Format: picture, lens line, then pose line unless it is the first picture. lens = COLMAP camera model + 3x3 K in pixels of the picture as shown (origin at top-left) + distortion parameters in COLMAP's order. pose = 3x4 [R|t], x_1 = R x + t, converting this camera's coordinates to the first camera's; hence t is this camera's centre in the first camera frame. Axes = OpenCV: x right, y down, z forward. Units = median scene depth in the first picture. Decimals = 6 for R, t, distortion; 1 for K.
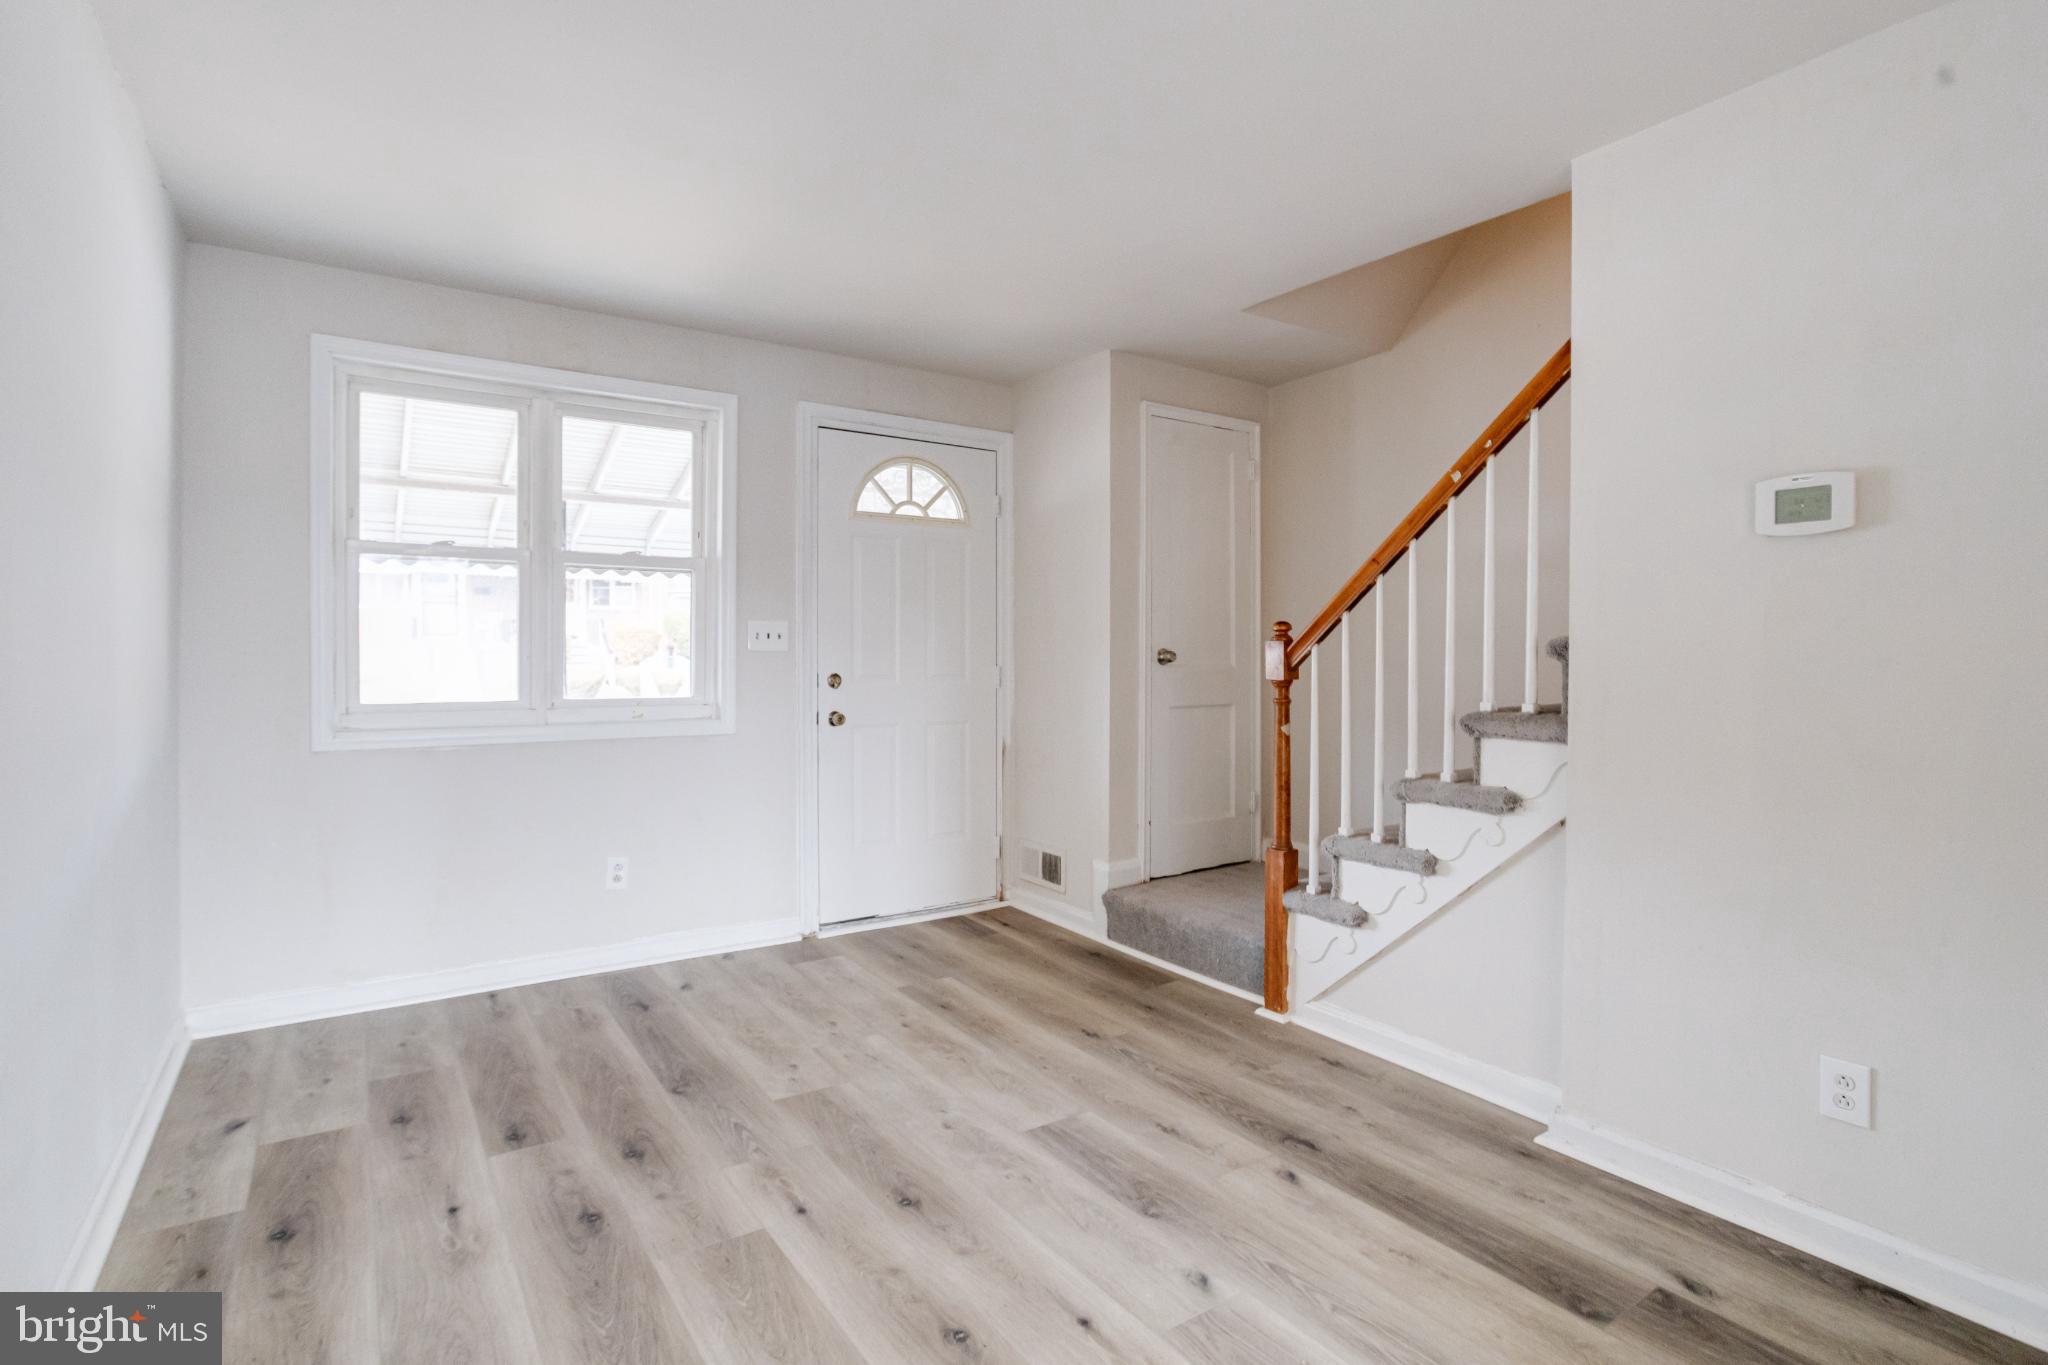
lens RADIAL K [[991.0, 0, 1008.0], [0, 991.0, 662.2], [0, 0, 1]] dist [-0.056729, 0.027264]
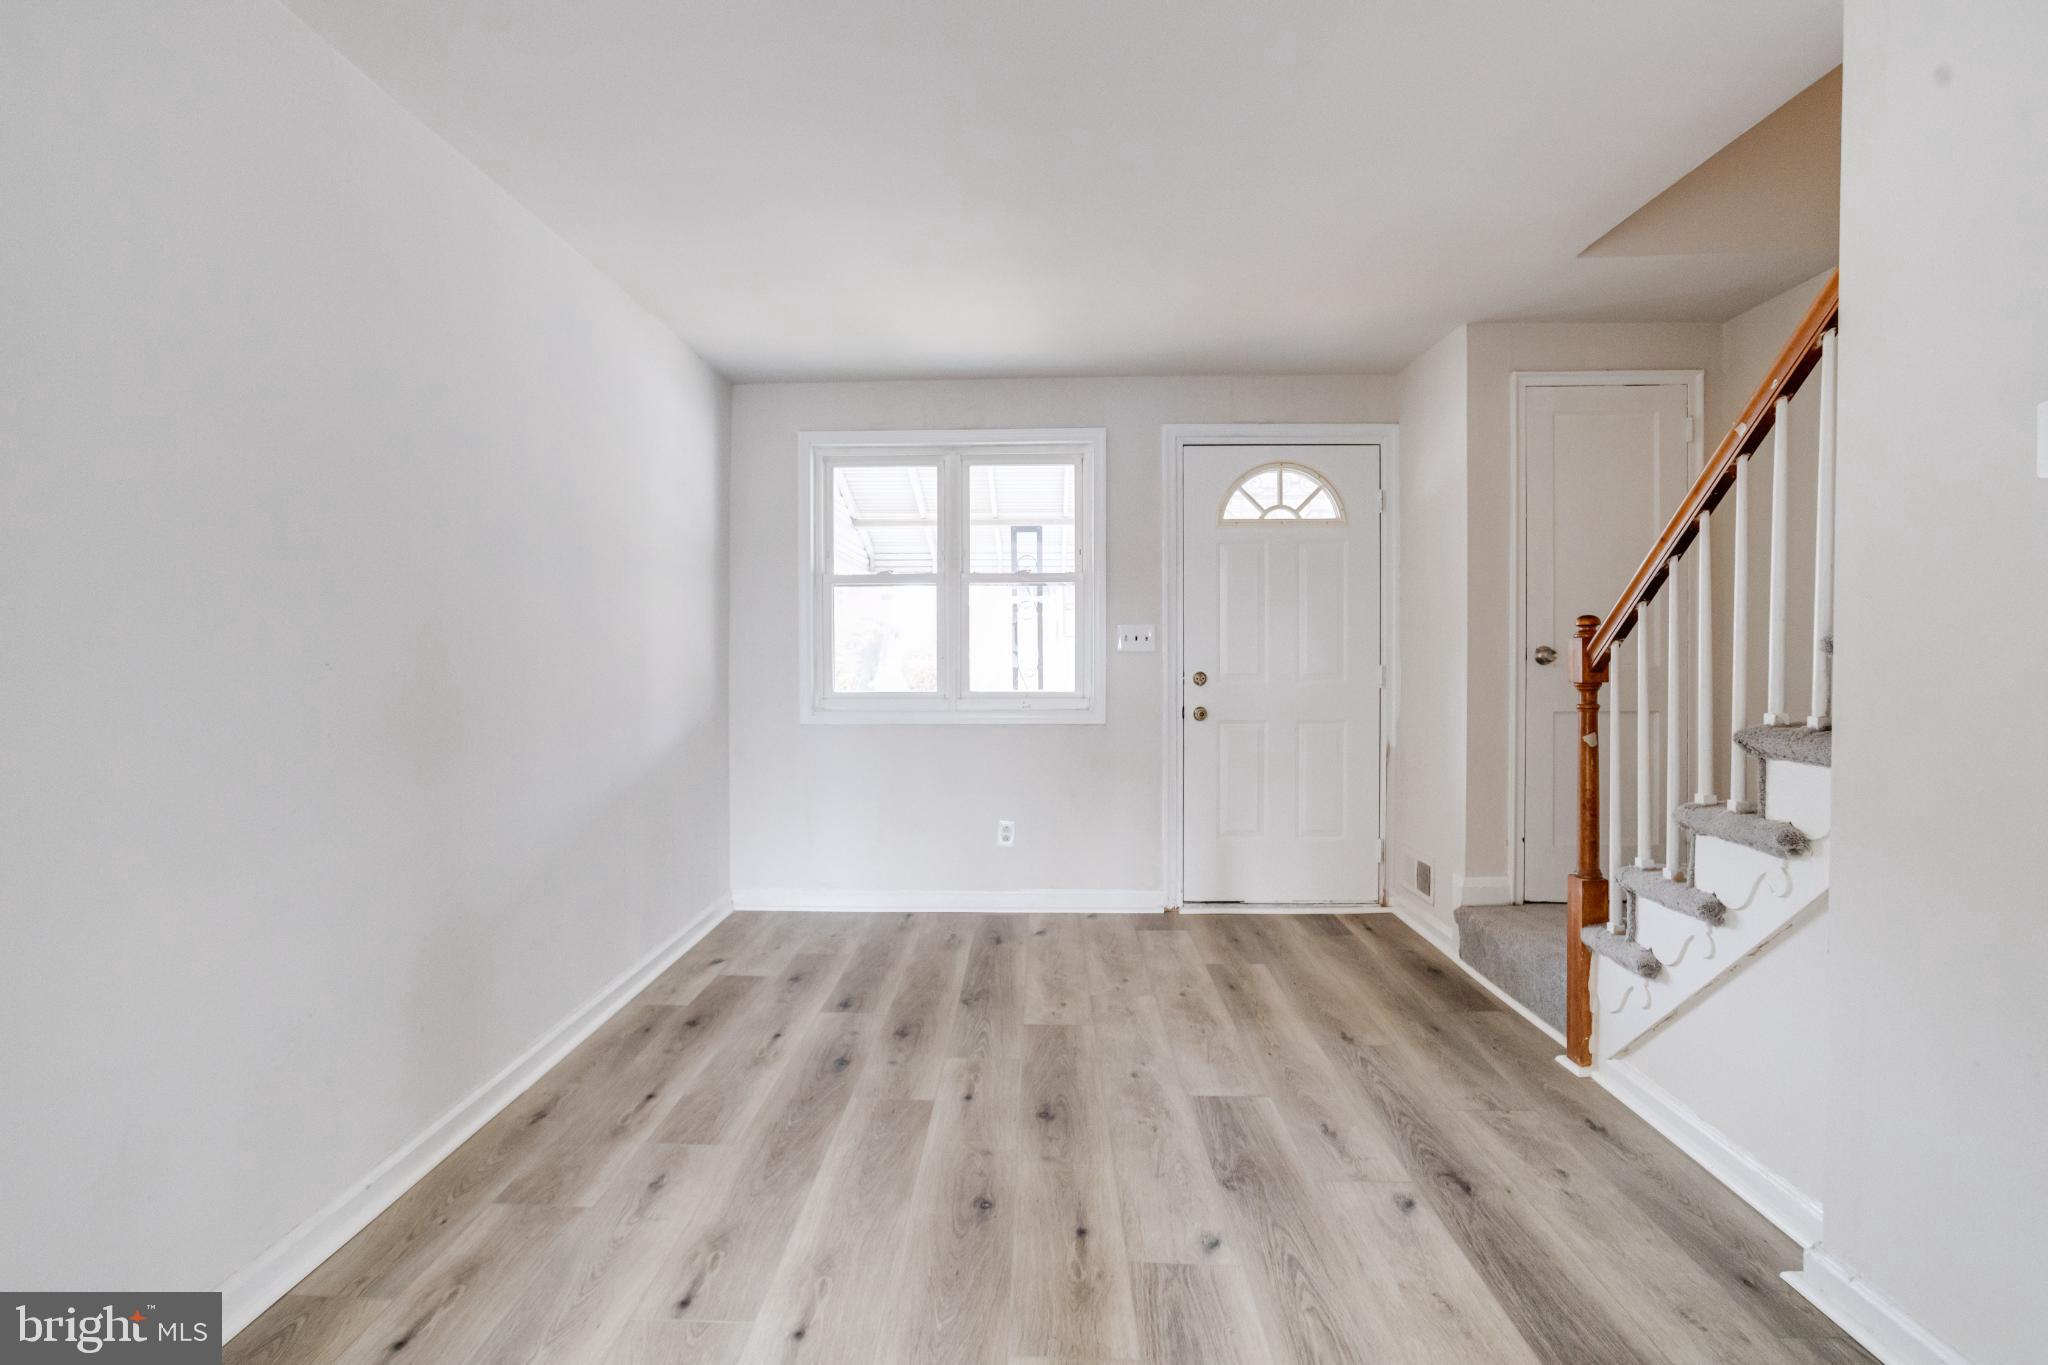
lens RADIAL K [[982.8, 0, 1001.3], [0, 982.8, 674.0], [0, 0, 1]] dist [-0.059316, 0.025622]
pose [[0.804707, 0.007418, -0.593626, 0.370895], [0.000803, 0.999907, 0.013584, -0.001670], [0.593672, -0.011408, 0.804627, 0.011860]]
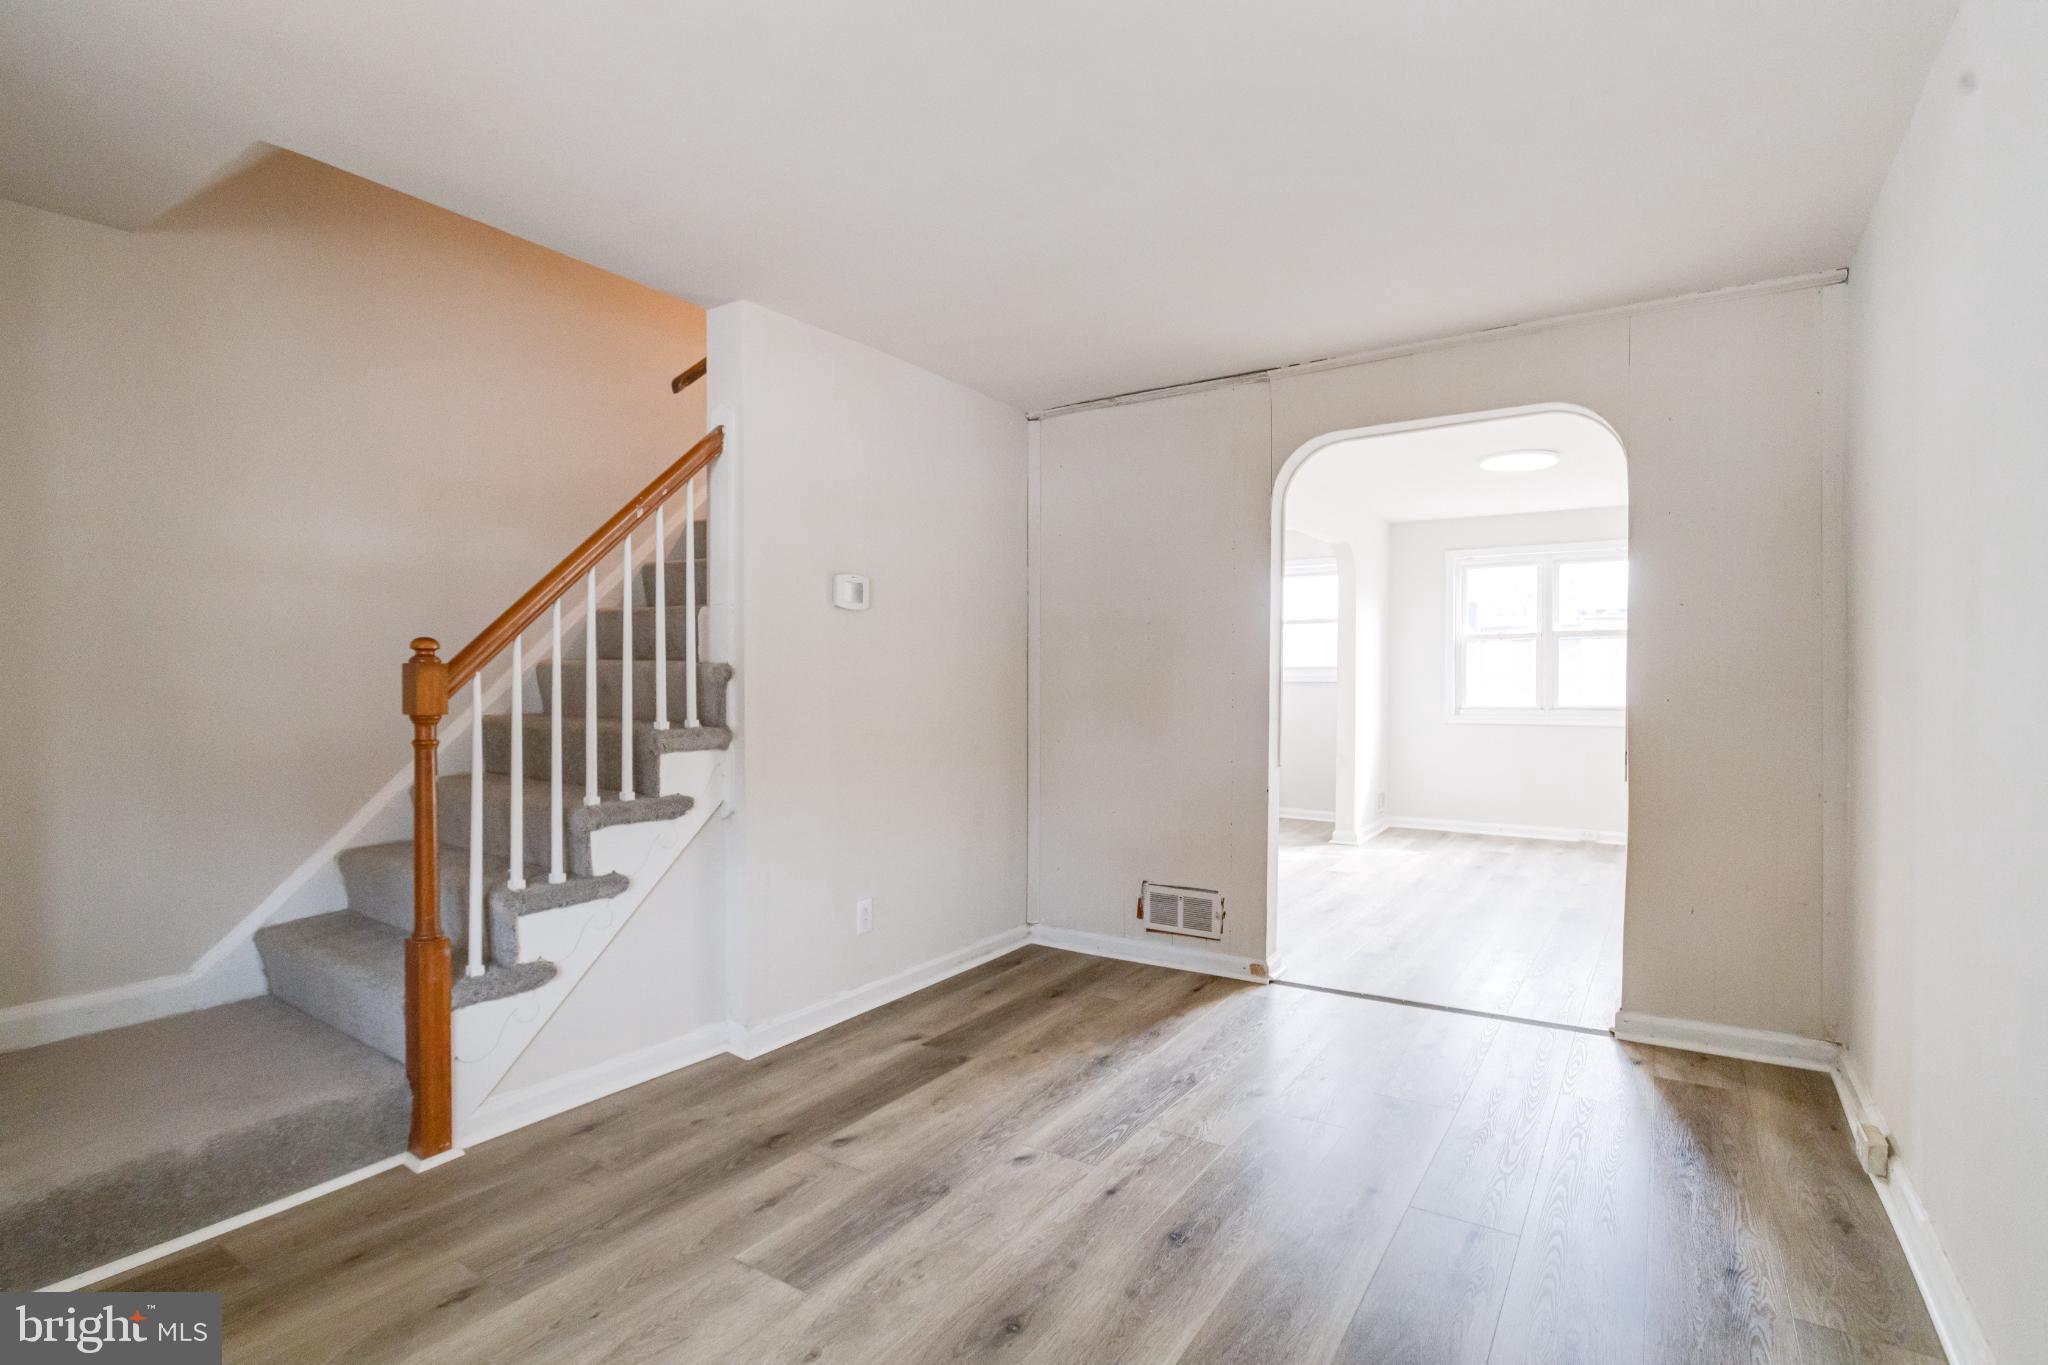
lens RADIAL K [[986.8, 0, 1012.3], [0, 986.8, 685.4], [0, 0, 1]] dist [-0.046889, 0.023826]
pose [[-0.374697, -0.013400, 0.927050, -0.588753], [0.007653, 0.999817, 0.017545, -0.014618], [-0.927116, 0.013669, -0.374526, 0.874822]]
